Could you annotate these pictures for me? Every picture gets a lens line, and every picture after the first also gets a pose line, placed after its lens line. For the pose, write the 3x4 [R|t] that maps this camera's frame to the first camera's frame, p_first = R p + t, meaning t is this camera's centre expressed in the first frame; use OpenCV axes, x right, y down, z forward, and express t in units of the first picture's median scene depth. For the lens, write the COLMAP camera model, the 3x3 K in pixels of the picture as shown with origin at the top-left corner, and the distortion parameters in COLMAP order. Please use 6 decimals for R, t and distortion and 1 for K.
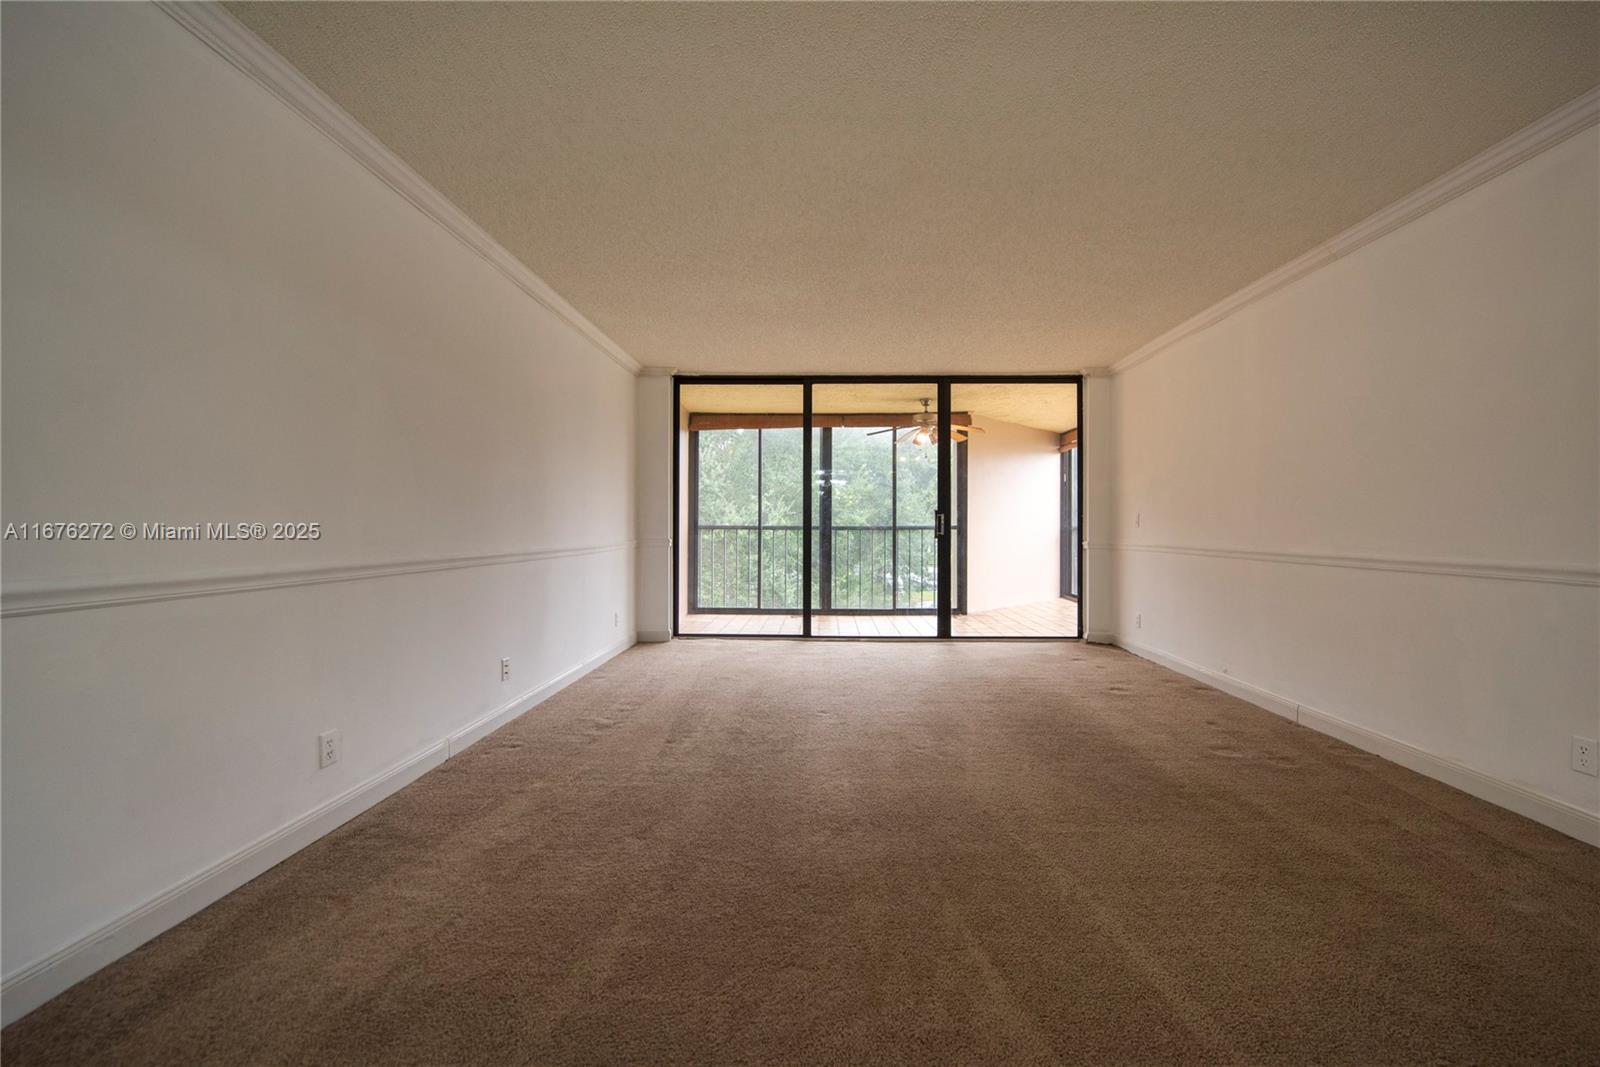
lens RADIAL K [[655.0, 0, 807.6], [0, 655.0, 520.5], [0, 0, 1]] dist [-0.013623, -0.000459]
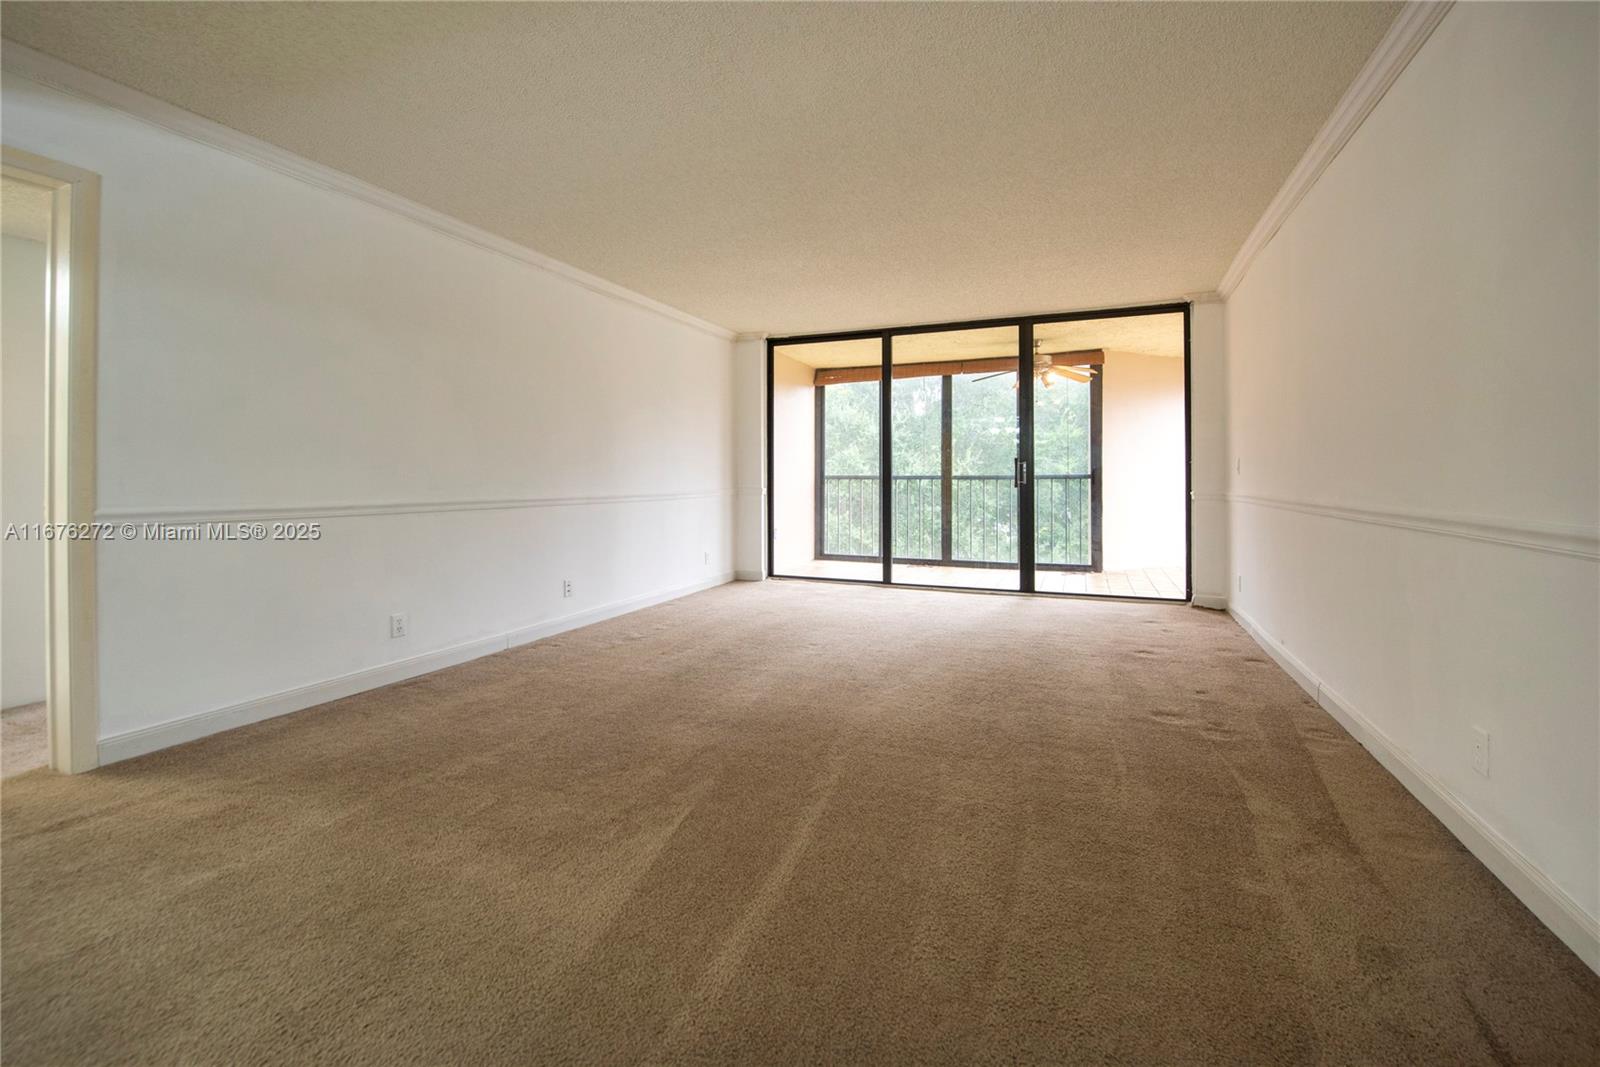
lens RADIAL K [[678.1, 0, 795.9], [0, 678.1, 476.9], [0, 0, 1]] dist [-0.007440, -0.000045]
pose [[0.930061, -0.004347, -0.367380, 0.259799], [0.007250, 0.999952, 0.006523, 0.002764], [0.367335, -0.008730, 0.930048, -0.039823]]
